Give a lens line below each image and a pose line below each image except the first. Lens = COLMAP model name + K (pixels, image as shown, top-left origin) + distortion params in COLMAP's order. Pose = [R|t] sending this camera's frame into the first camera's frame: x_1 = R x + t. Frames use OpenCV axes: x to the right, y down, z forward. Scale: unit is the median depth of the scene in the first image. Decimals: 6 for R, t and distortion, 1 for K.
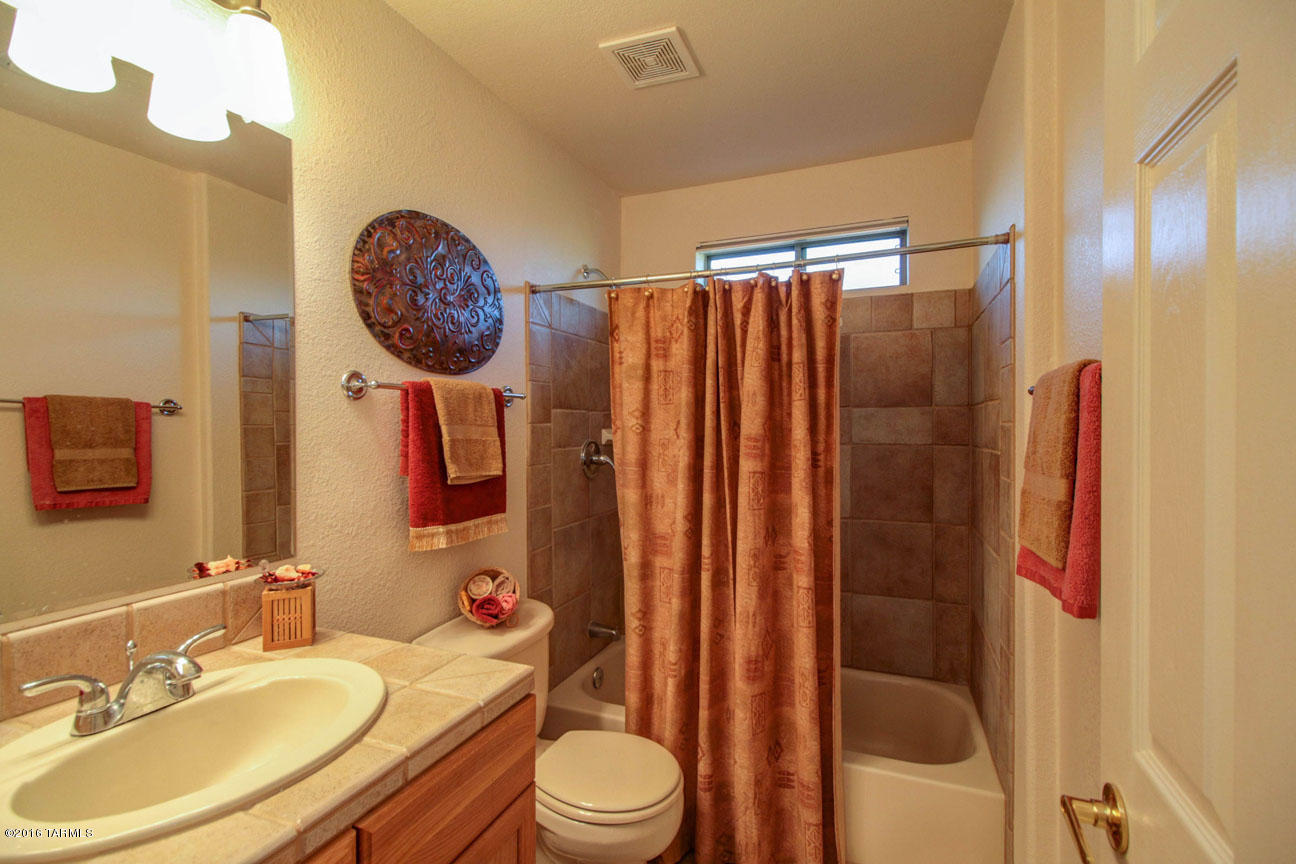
lens RADIAL K [[598.6, 0, 643.8], [0, 598.6, 431.9], [0, 0, 1]] dist [0.020617, -0.010757]
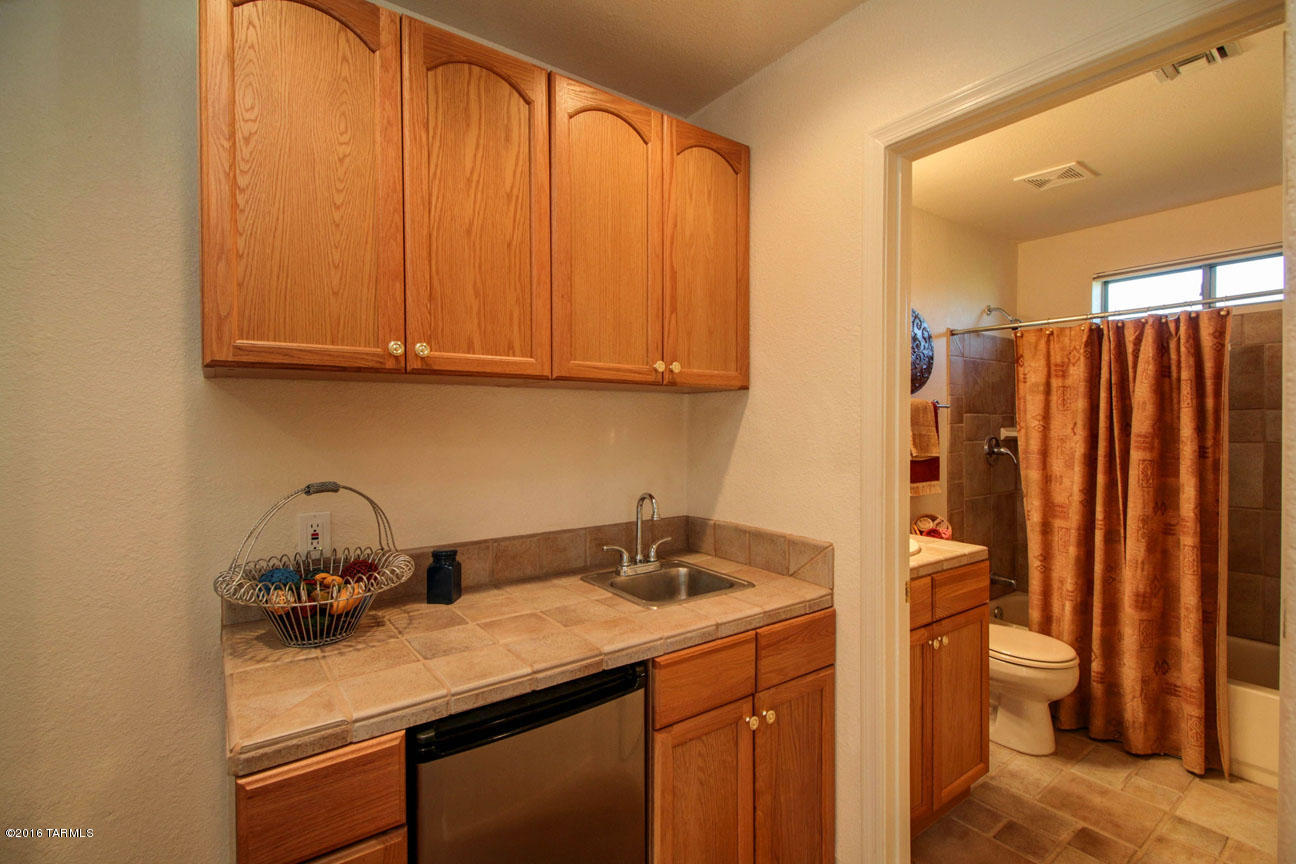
lens RADIAL K [[598.6, 0, 643.1], [0, 598.6, 428.2], [0, 0, 1]] dist [0.020617, -0.010757]
pose [[0.850190, 0.005158, -0.526450, -0.060469], [-0.006505, 0.999979, -0.000706, 0.002513], [0.526436, 0.004025, 0.850205, -0.754954]]
